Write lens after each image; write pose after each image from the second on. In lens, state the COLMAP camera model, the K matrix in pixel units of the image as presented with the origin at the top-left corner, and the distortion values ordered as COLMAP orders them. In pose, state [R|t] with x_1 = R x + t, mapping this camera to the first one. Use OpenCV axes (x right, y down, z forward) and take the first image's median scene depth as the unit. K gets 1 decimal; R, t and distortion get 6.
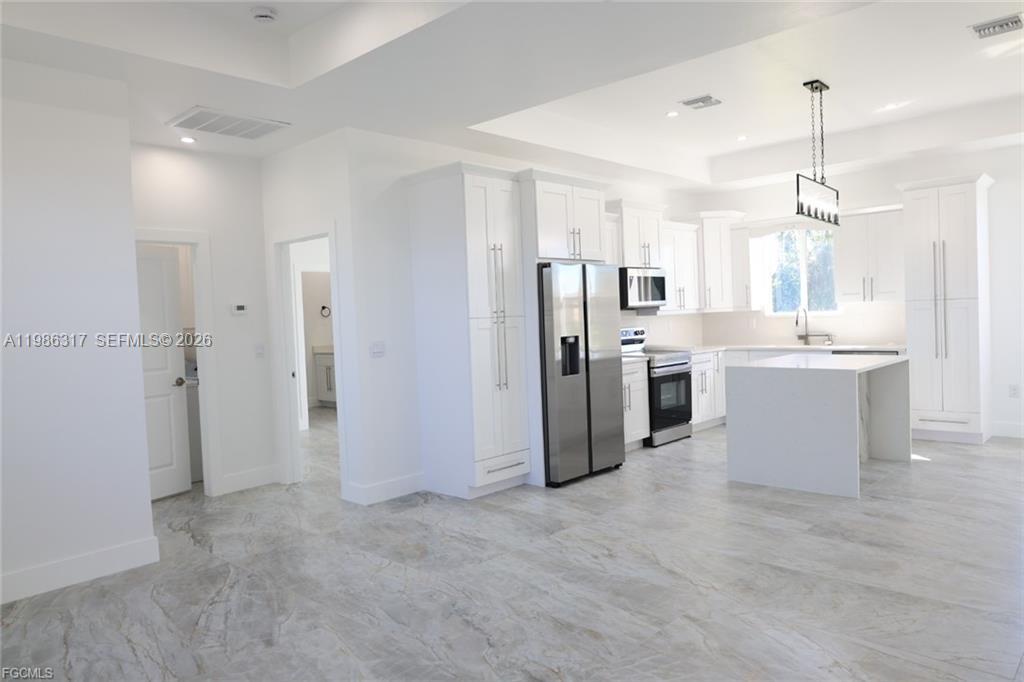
lens RADIAL K [[719.3, 0, 512.0], [0, 719.3, 341.0], [0, 0, 1]] dist [0.091518, -0.194023]
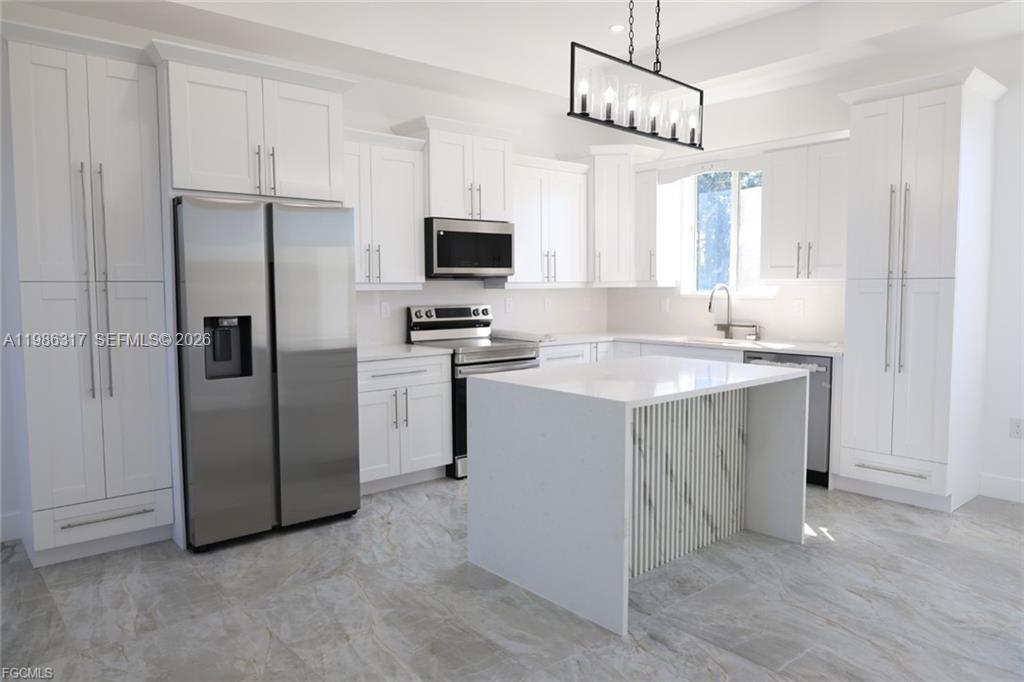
lens RADIAL K [[679.5, 0, 509.9], [0, 679.5, 371.9], [0, 0, 1]] dist [-0.039496, -0.002066]
pose [[0.991546, 0.052865, -0.118502, 0.315351], [-0.040991, 0.994094, 0.100485, -0.023228], [0.123115, -0.094778, 0.987856, 0.357359]]
